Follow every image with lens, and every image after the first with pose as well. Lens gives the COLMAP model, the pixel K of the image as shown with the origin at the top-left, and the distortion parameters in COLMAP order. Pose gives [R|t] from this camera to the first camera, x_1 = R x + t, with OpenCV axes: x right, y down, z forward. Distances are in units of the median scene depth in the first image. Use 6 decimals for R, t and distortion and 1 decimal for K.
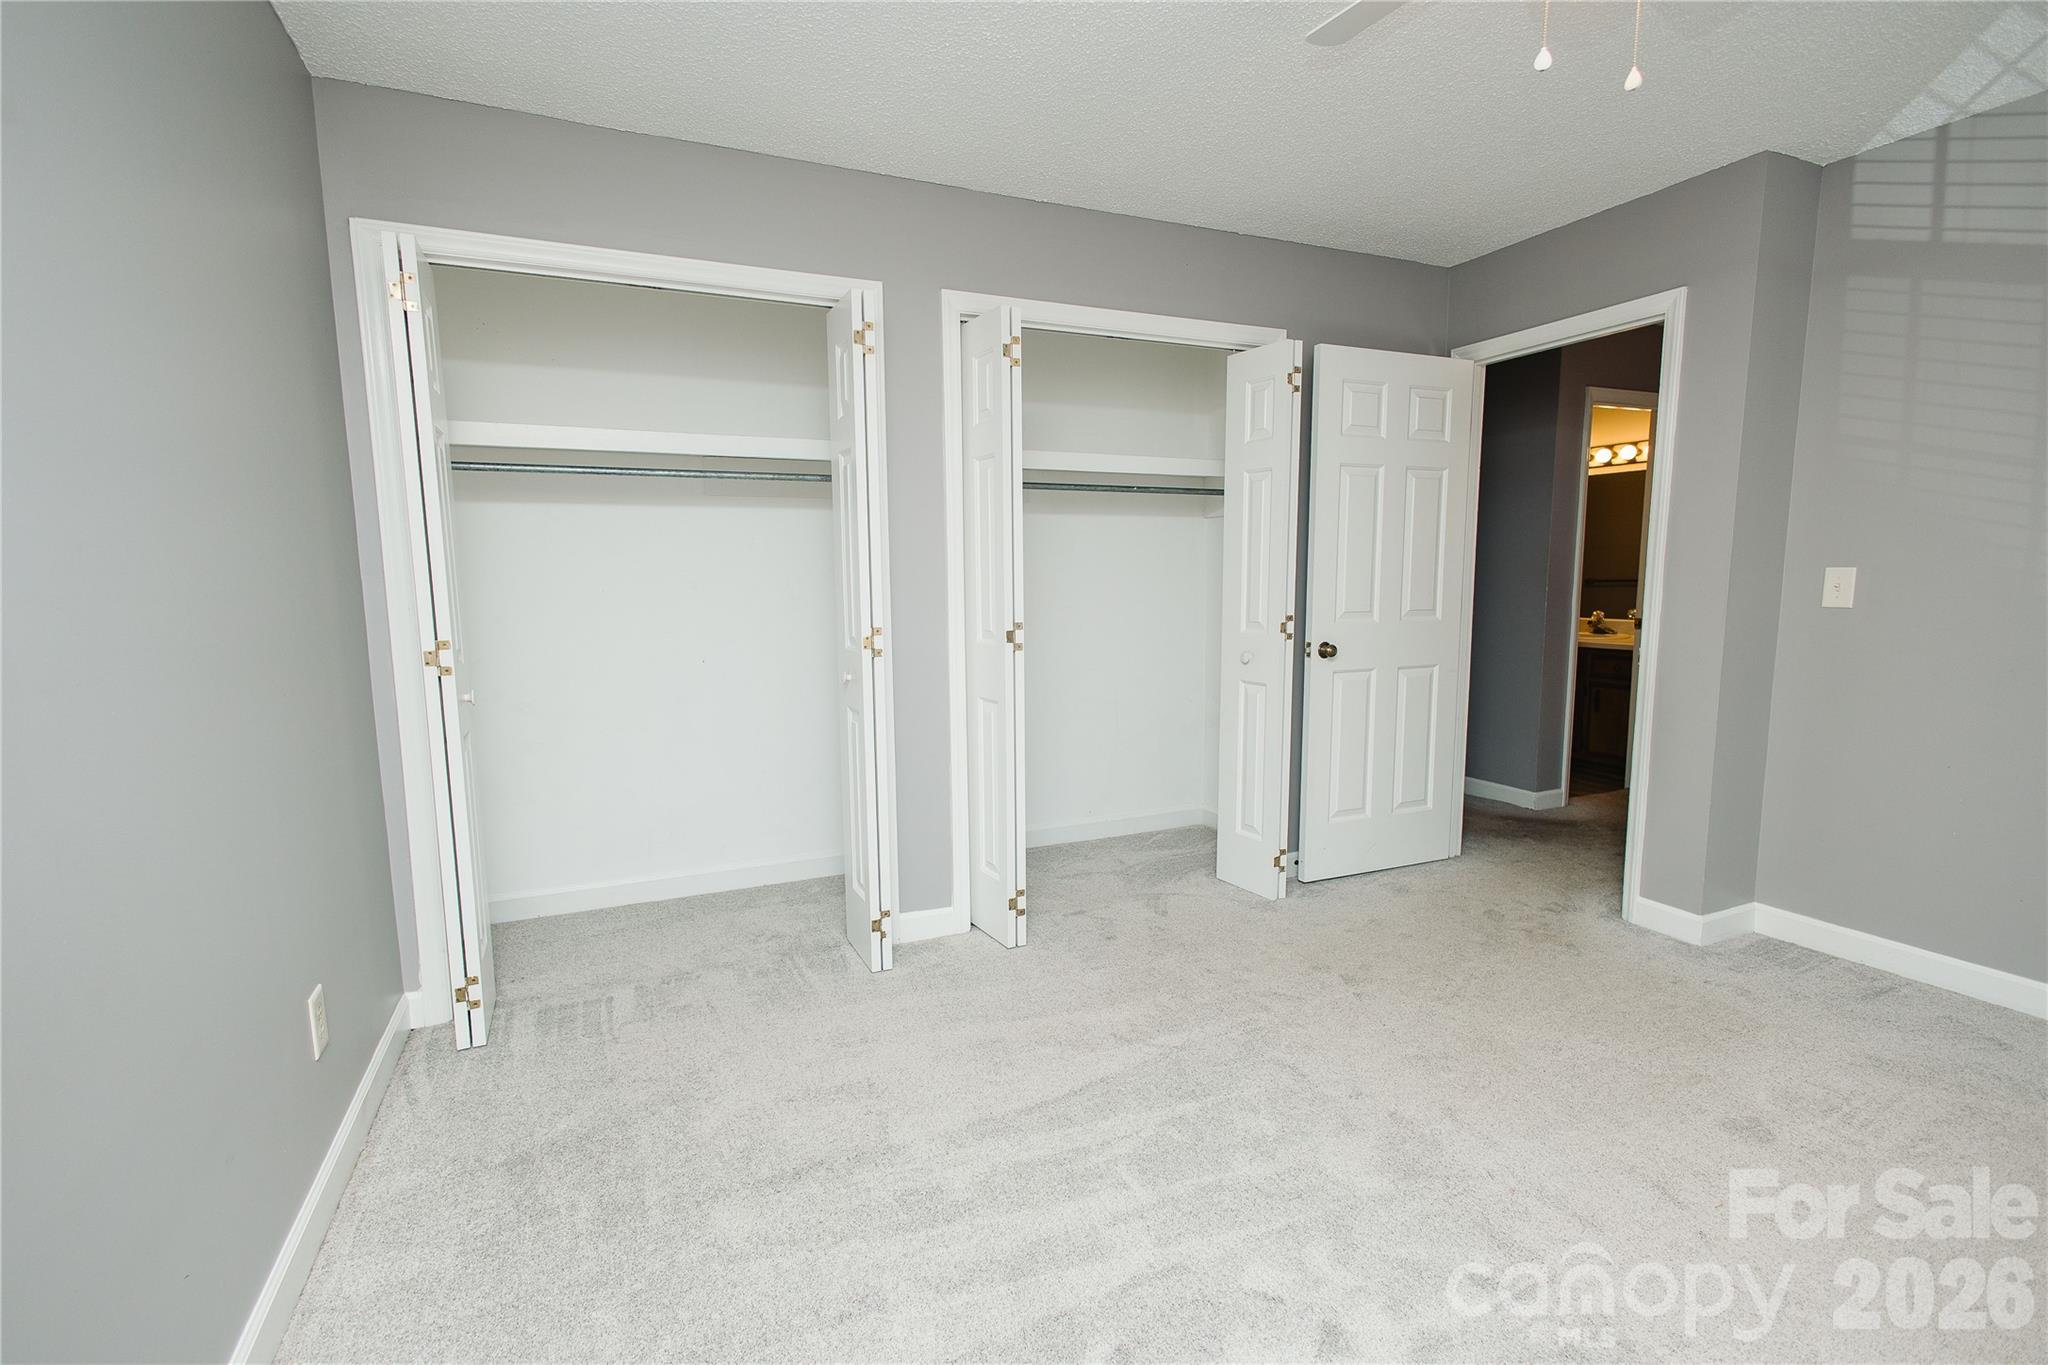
lens RADIAL K [[981.9, 0, 1014.9], [0, 981.9, 681.8], [0, 0, 1]] dist [0.015357, -0.004390]
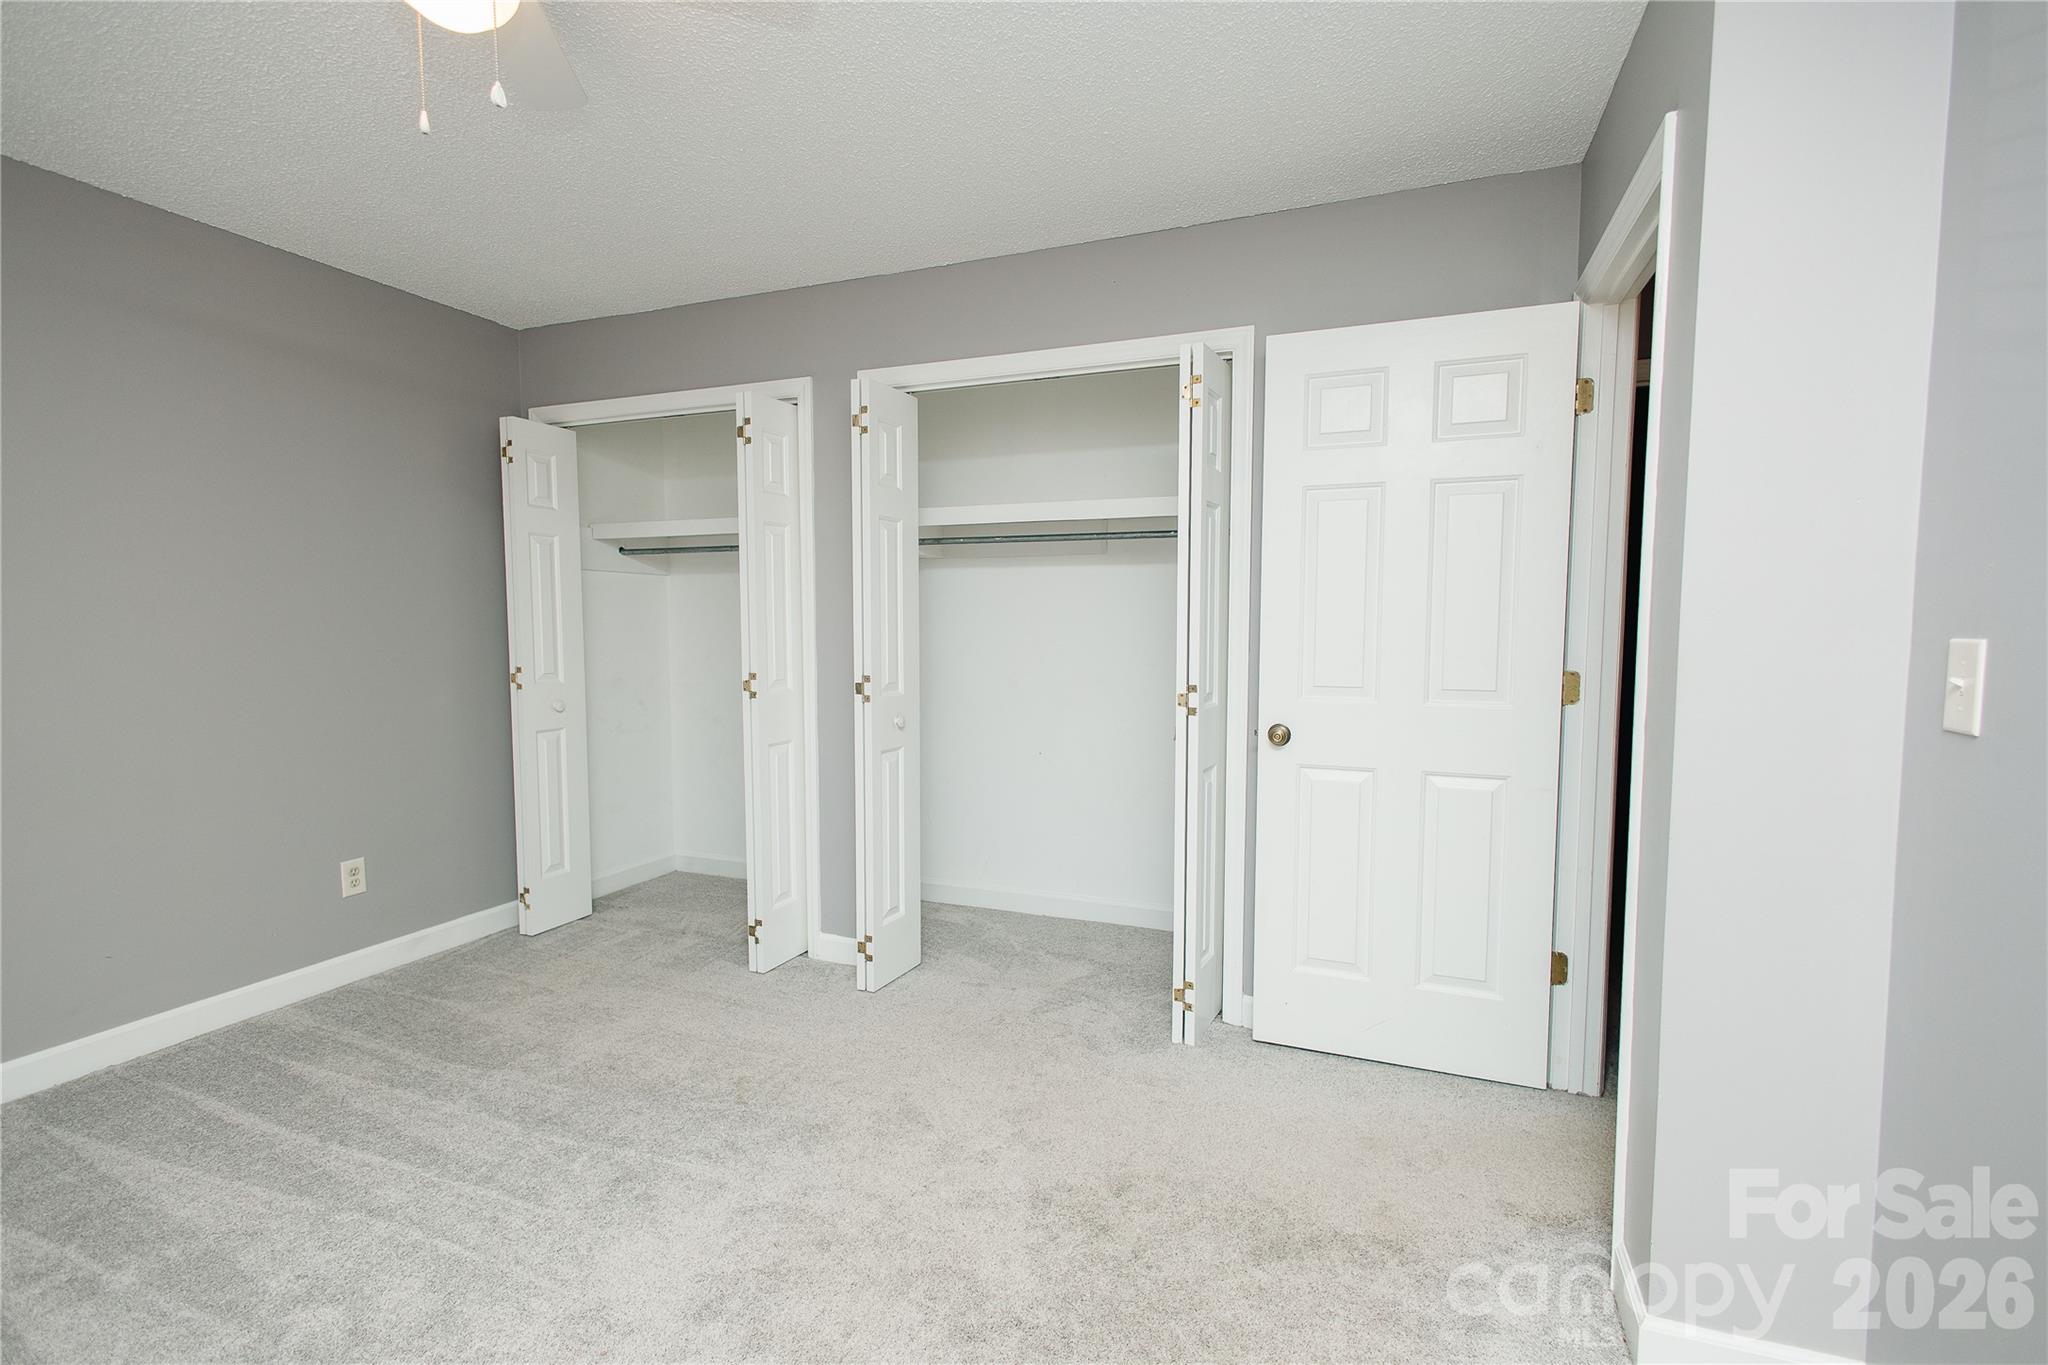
lens RADIAL K [[981.9, 0, 989.4], [0, 981.9, 690.0], [0, 0, 1]] dist [0.015357, -0.004390]
pose [[0.674984, 0.056242, -0.735686, 0.674177], [-0.090837, 0.995840, -0.007211, -0.038199], [0.732219, 0.071694, 0.677285, 0.306327]]
